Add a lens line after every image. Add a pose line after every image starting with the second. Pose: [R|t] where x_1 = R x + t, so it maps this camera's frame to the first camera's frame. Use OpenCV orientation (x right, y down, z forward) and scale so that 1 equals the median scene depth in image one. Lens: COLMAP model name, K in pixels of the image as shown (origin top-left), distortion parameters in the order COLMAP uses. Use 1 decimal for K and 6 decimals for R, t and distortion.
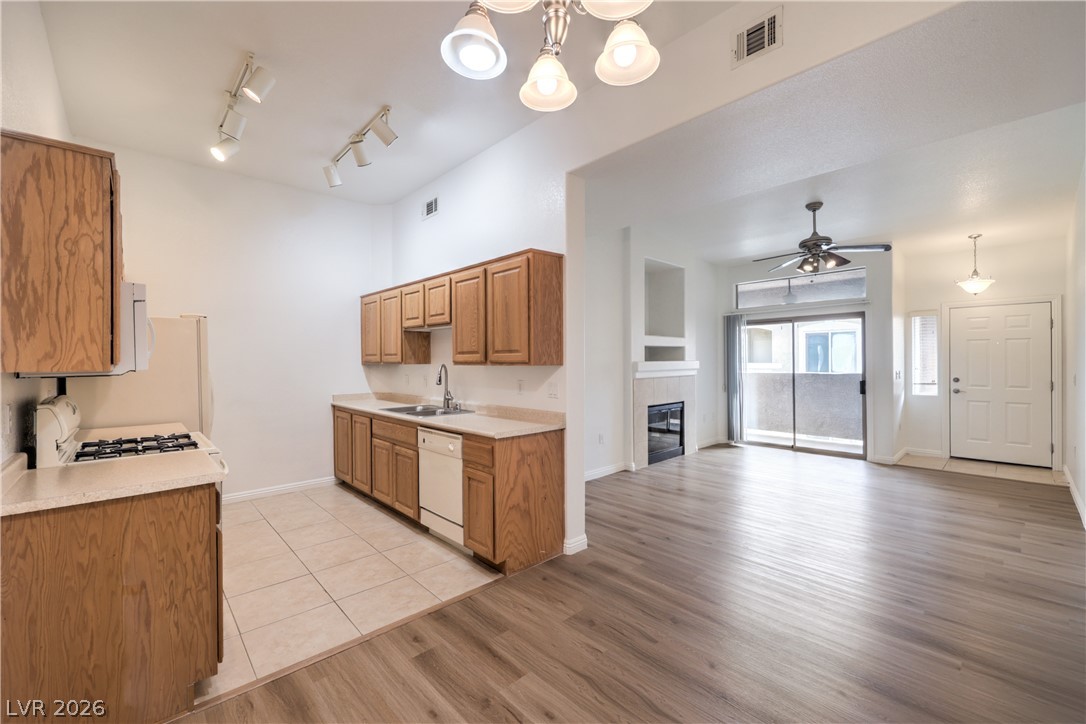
lens RADIAL K [[440.6, 0, 546.9], [0, 440.6, 362.4], [0, 0, 1]] dist [-0.006176, 0.001906]
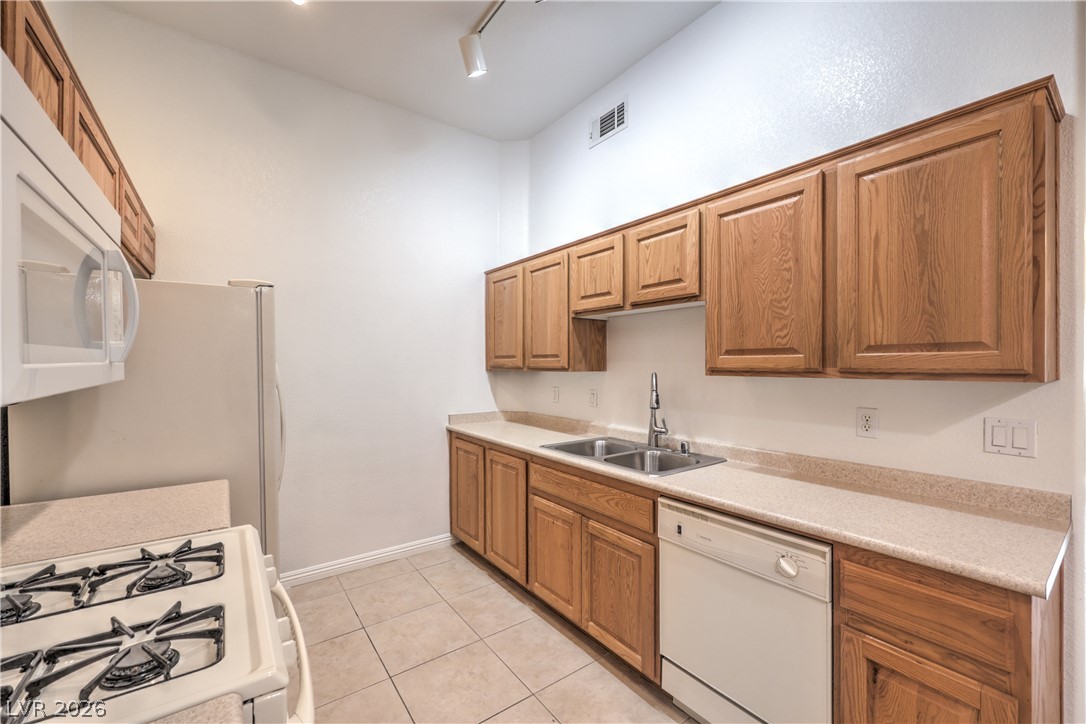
lens RADIAL K [[440.6, 0, 551.8], [0, 440.6, 363.6], [0, 0, 1]] dist [-0.006176, 0.001906]
pose [[0.993312, 0.003074, -0.115419, -0.291660], [-0.003646, 0.999982, -0.004744, -0.003936], [0.115402, 0.005133, 0.993306, 0.395325]]
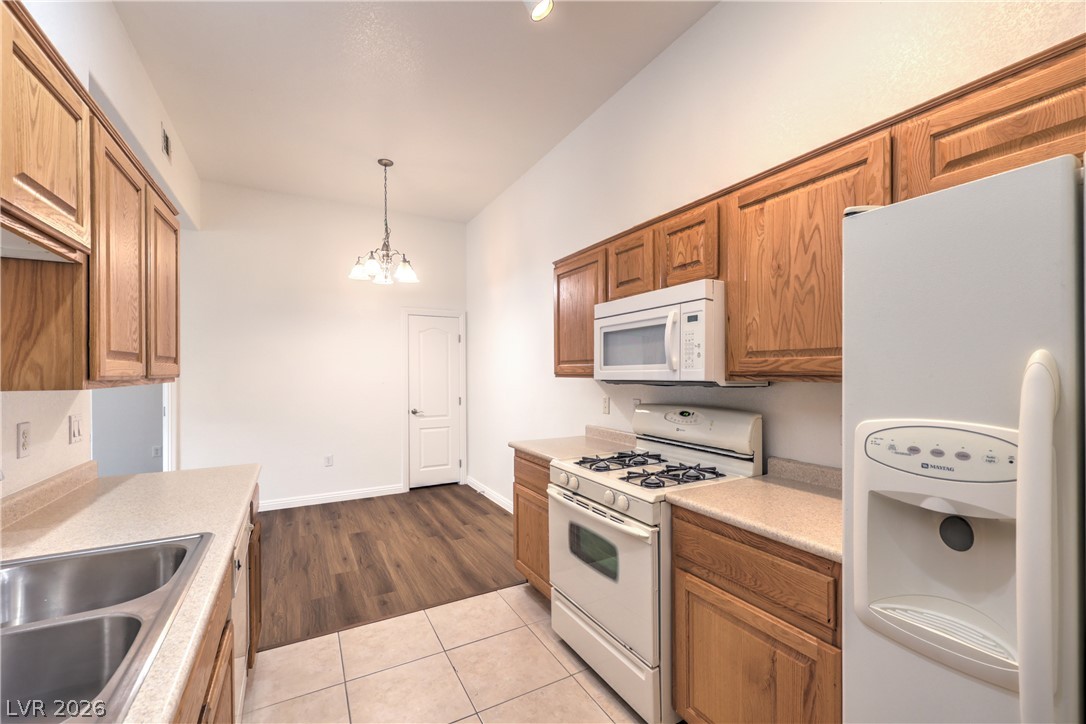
lens RADIAL K [[440.6, 0, 553.2], [0, 440.6, 375.2], [0, 0, 1]] dist [-0.006176, 0.001906]
pose [[-0.974395, 0.006244, 0.224757, -0.532521], [0.008976, 0.999898, 0.011135, -0.004432], [-0.224665, 0.012867, -0.974351, 1.071508]]
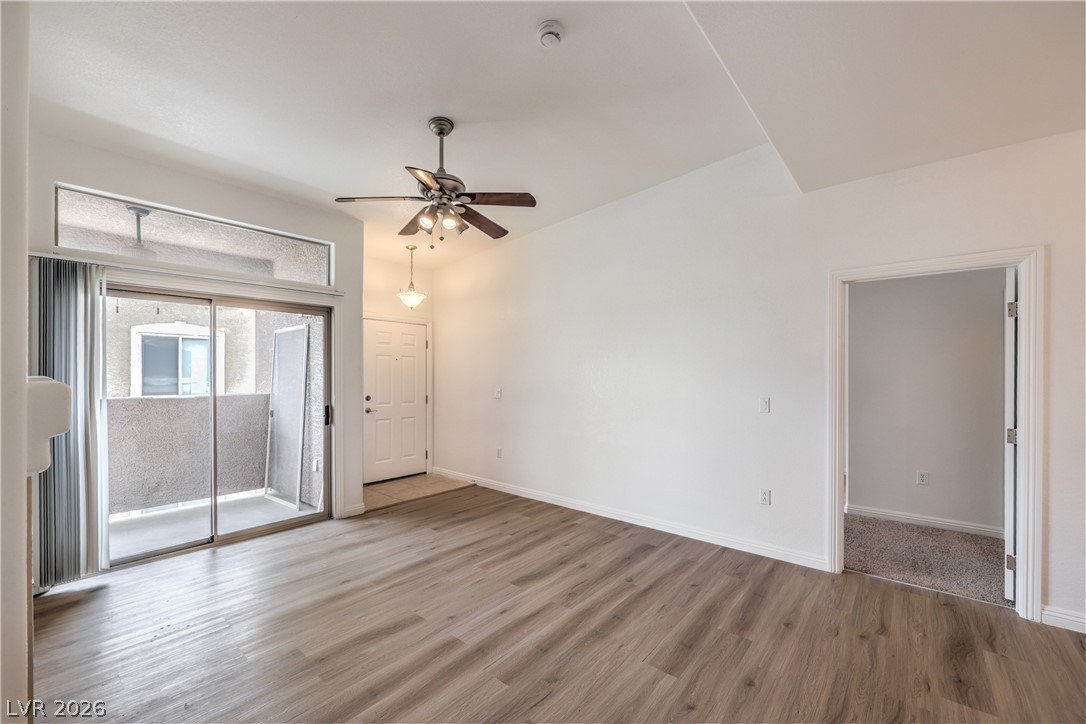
lens RADIAL K [[440.6, 0, 546.7], [0, 440.6, 379.0], [0, 0, 1]] dist [-0.006176, 0.001906]
pose [[-0.121427, -0.006116, 0.992581, -0.021235], [0.000572, 0.999980, 0.006232, -0.007099], [-0.992600, 0.001325, -0.121421, 1.053331]]
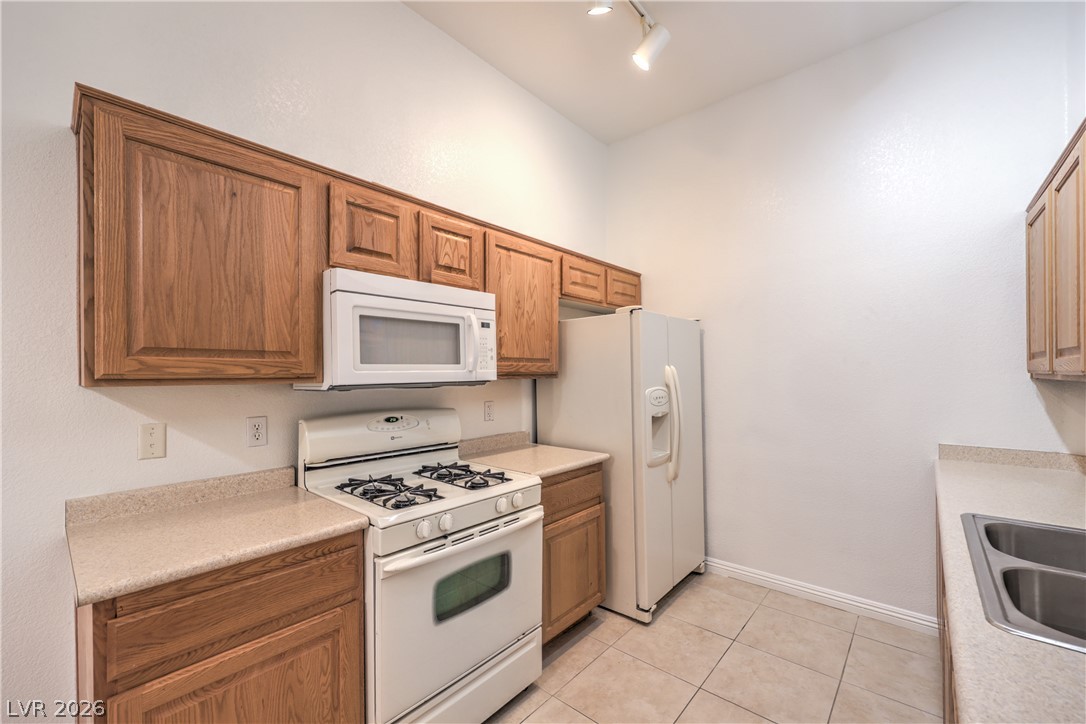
lens RADIAL K [[440.6, 0, 531.8], [0, 440.6, 376.9], [0, 0, 1]] dist [-0.006176, 0.001906]
pose [[0.089771, 0.012432, -0.995885, -0.077251], [-0.000491, 0.999923, 0.012438, -0.002707], [0.995962, -0.000627, 0.089771, 0.625557]]
